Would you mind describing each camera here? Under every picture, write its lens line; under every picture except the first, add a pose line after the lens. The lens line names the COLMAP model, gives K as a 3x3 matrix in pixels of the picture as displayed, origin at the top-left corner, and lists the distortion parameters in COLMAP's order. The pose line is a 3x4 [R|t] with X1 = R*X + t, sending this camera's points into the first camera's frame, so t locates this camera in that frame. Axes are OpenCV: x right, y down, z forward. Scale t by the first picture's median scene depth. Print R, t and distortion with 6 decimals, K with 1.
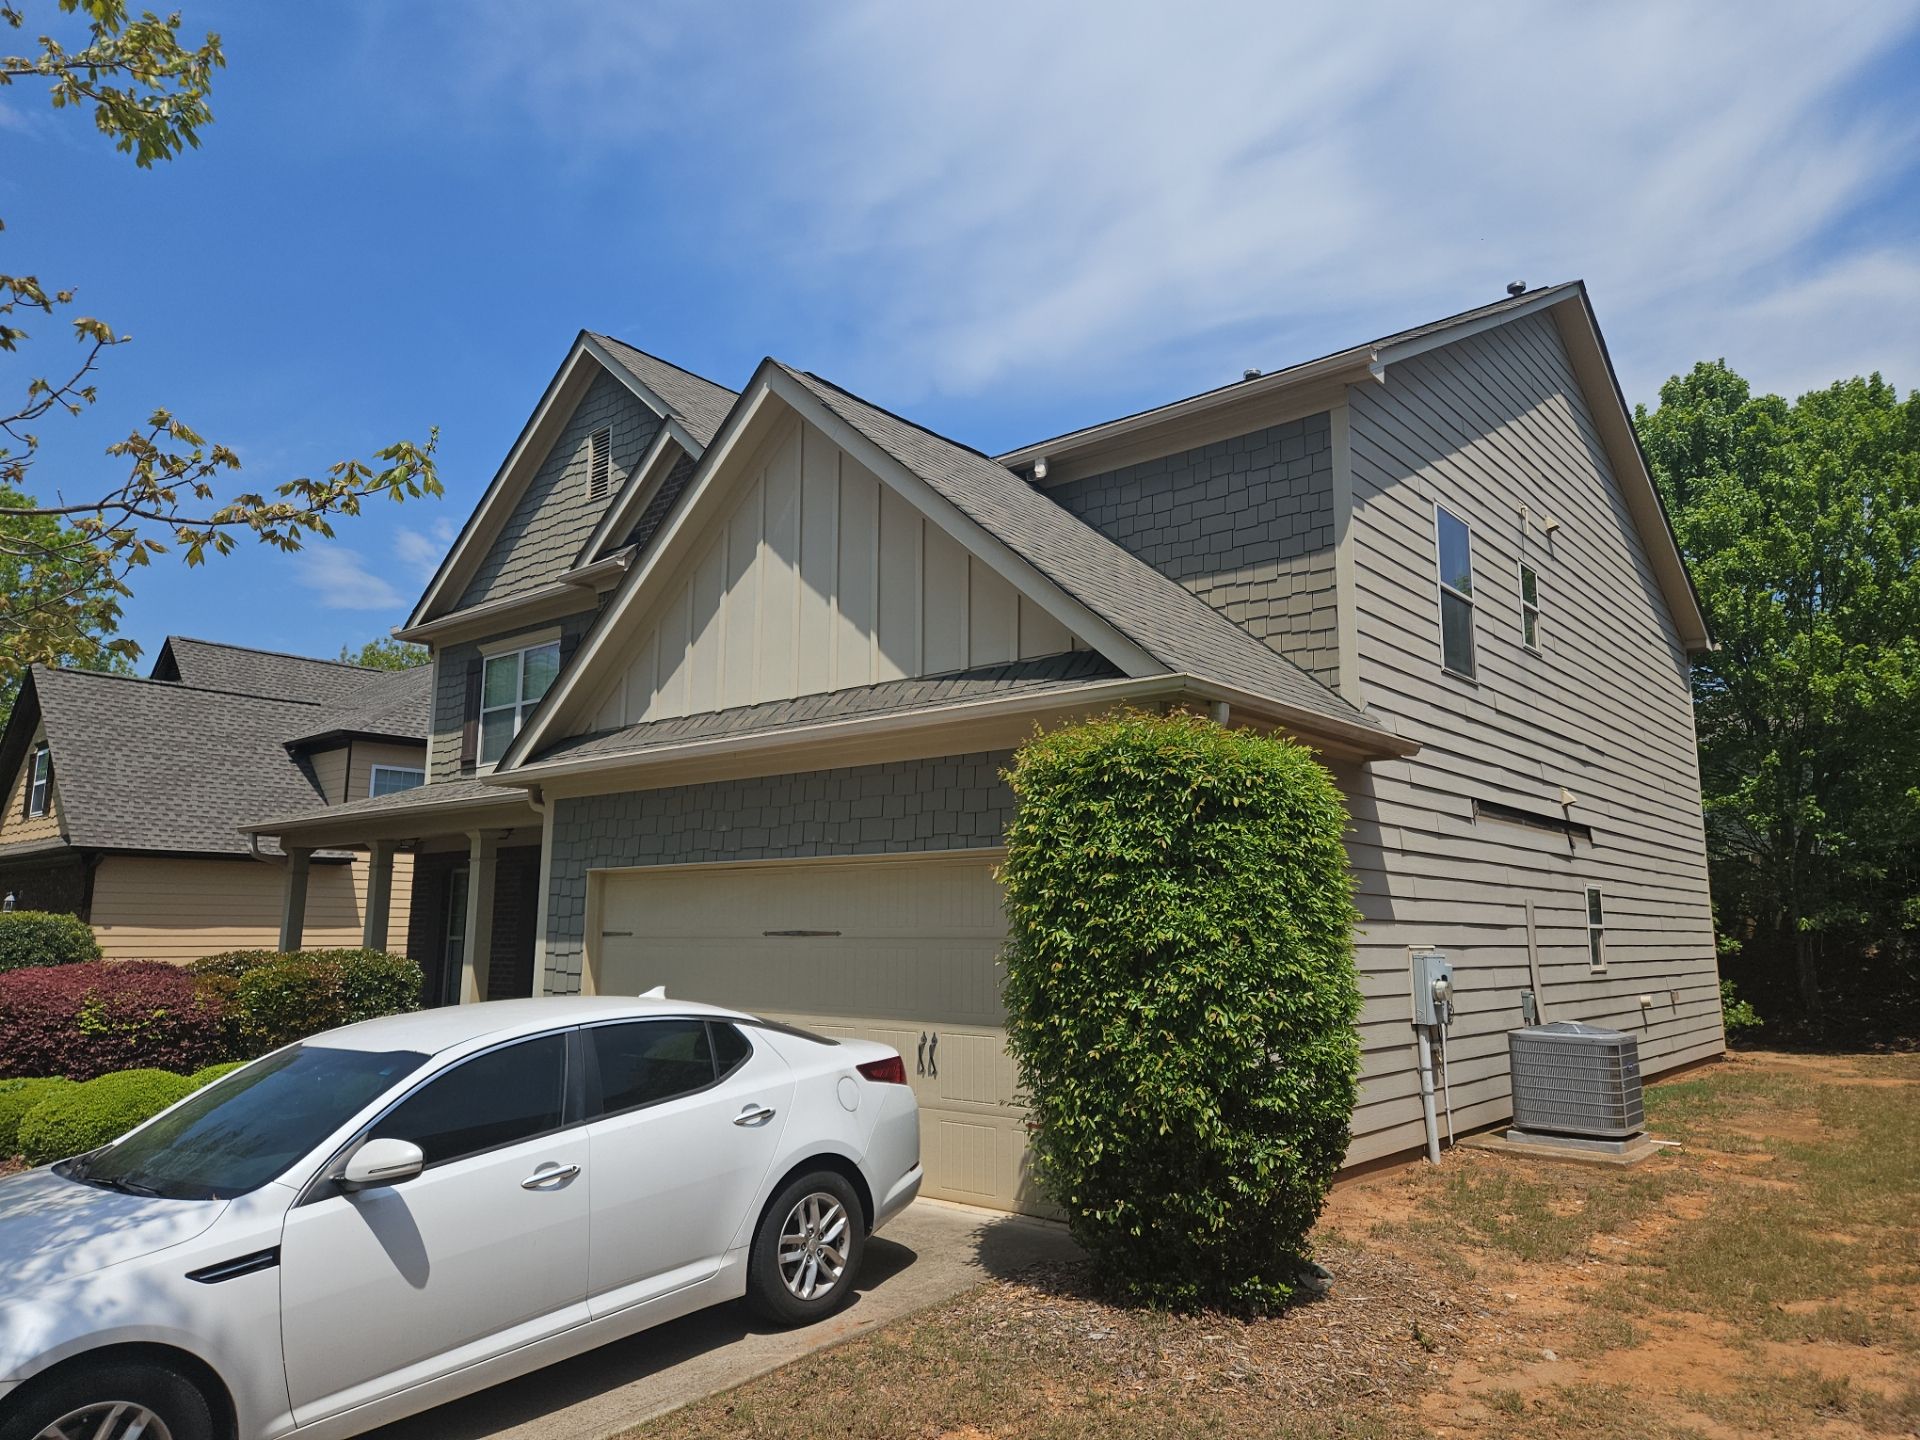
lens RADIAL K [[1286.3, 0, 954.7], [0, 1286.3, 712.4], [0, 0, 1]] dist [0.040183, -0.019414]
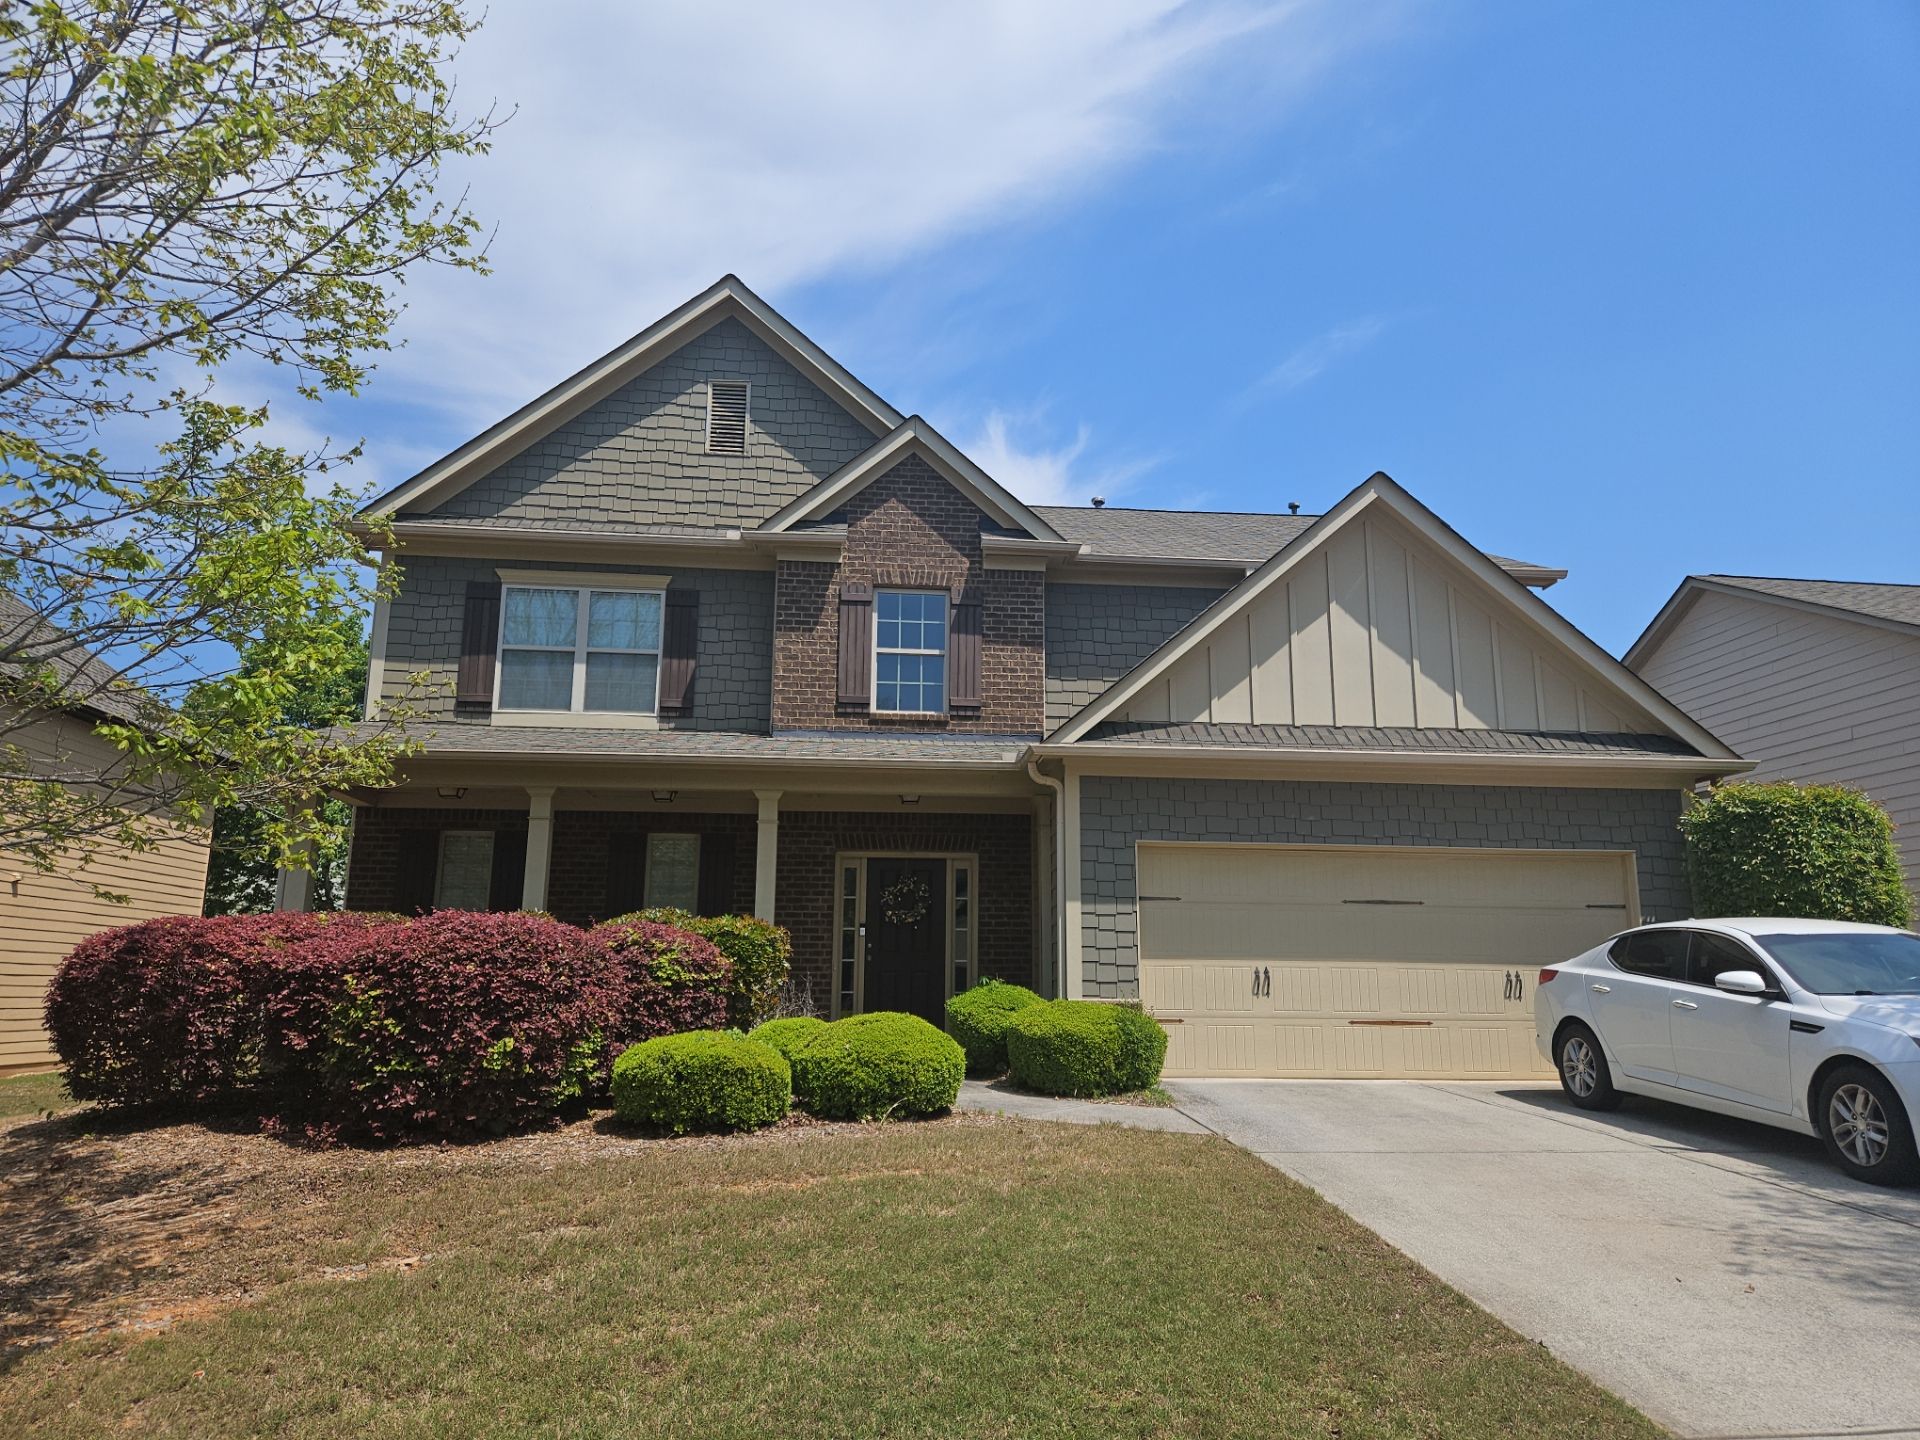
lens RADIAL K [[1286.3, 0, 965.1], [0, 1286.3, 723.8], [0, 0, 1]] dist [0.040183, -0.019414]
pose [[0.690003, 0.143283, 0.709483, -1.388034], [-0.122179, 0.989201, -0.080950, 0.148794], [-0.713420, -0.030828, 0.700058, 0.359176]]
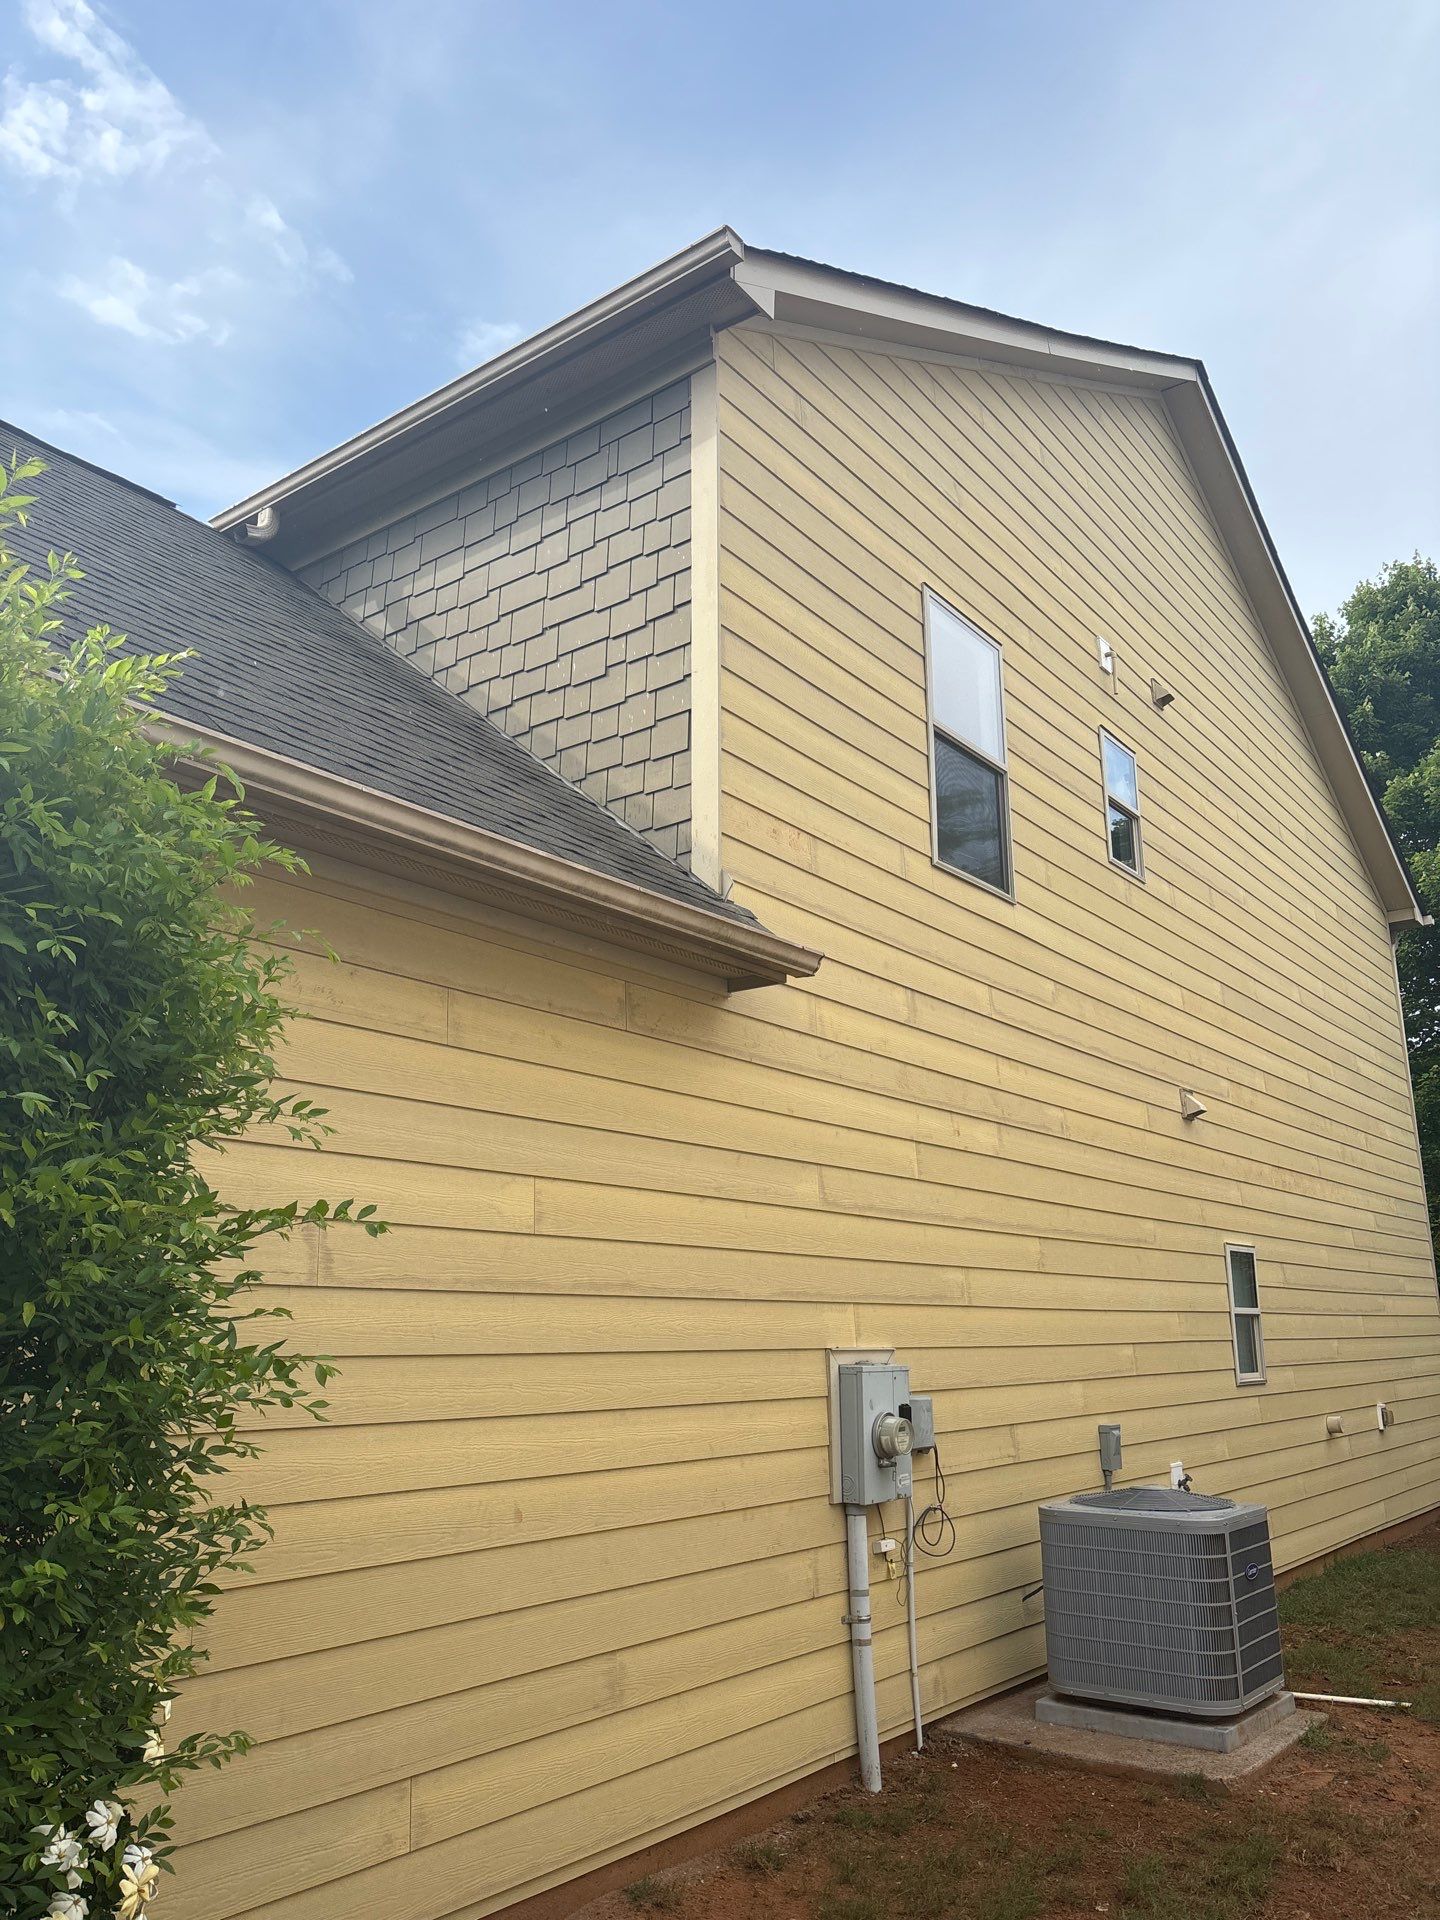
lens RADIAL K [[1468.1, 0, 711.2], [0, 1468.1, 957.4], [0, 0, 1]] dist [-0.017071, 0.050527]
pose [[0.998504, 0.002698, 0.054604, 0.189621], [0.001712, 0.996748, -0.080560, 0.048737], [-0.054644, 0.080533, 0.995253, 0.280034]]
